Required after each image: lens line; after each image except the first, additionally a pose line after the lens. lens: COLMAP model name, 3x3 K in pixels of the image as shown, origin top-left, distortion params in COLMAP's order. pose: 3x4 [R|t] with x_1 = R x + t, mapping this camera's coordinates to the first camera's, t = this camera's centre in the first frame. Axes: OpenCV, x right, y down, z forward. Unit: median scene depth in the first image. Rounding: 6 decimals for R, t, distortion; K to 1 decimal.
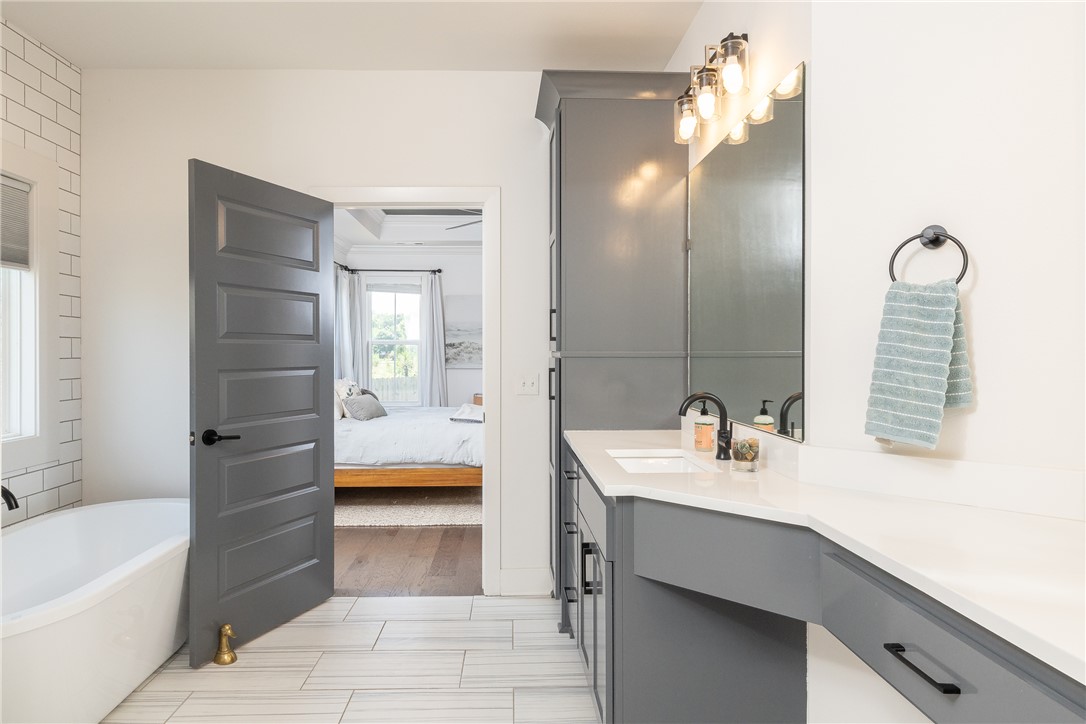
lens RADIAL K [[610.7, 0, 531.6], [0, 610.7, 354.3], [0, 0, 1]] dist [-0.002822, -0.002762]
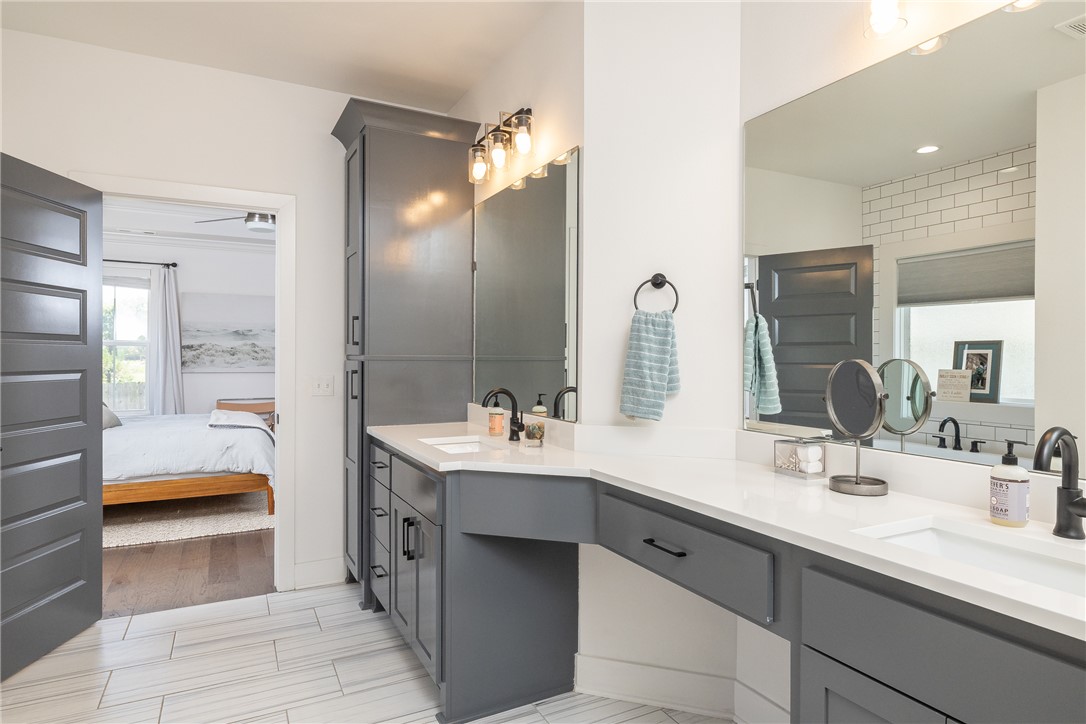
lens RADIAL K [[610.7, 0, 541.0], [0, 610.7, 362.2], [0, 0, 1]] dist [-0.002822, -0.002762]
pose [[0.898430, 0.001623, 0.439113, -0.135416], [-0.004526, 0.999974, 0.005564, 0.000523], [-0.439093, -0.006986, 0.898414, -0.117615]]
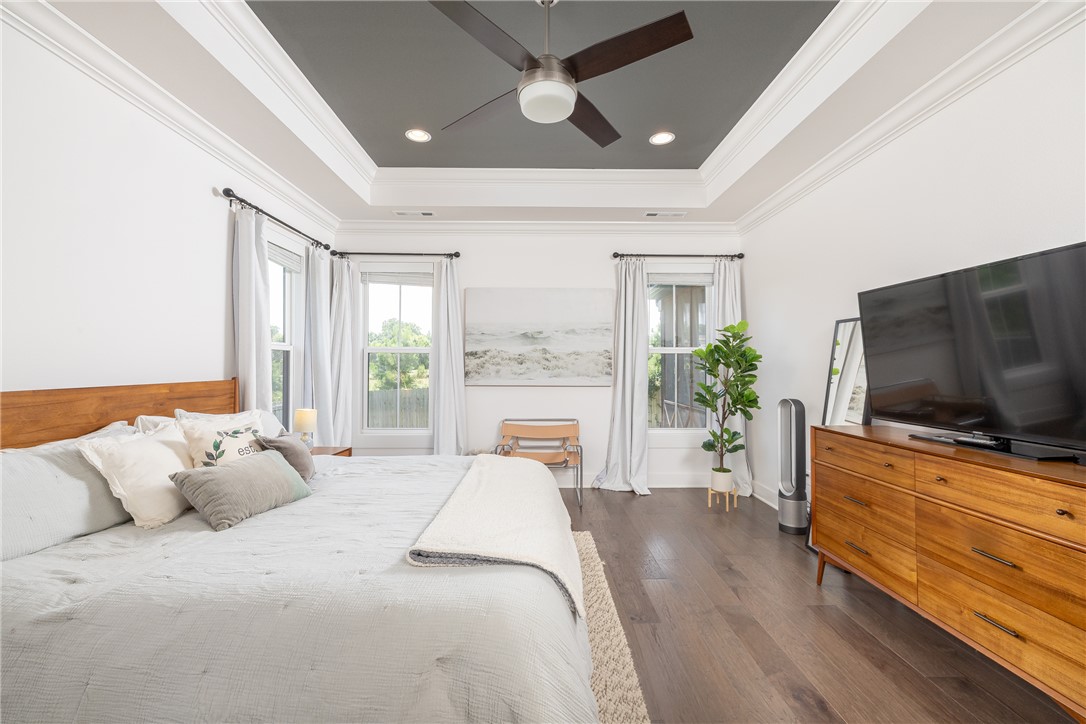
lens RADIAL K [[462.9, 0, 542.4], [0, 462.9, 362.8], [0, 0, 1]] dist [0.000302, 0.000738]
pose [[0.999286, 0.003949, -0.037581, -0.057190], [-0.004073, 0.999987, -0.003202, -0.006401], [0.037568, 0.003353, 0.999288, 0.998382]]
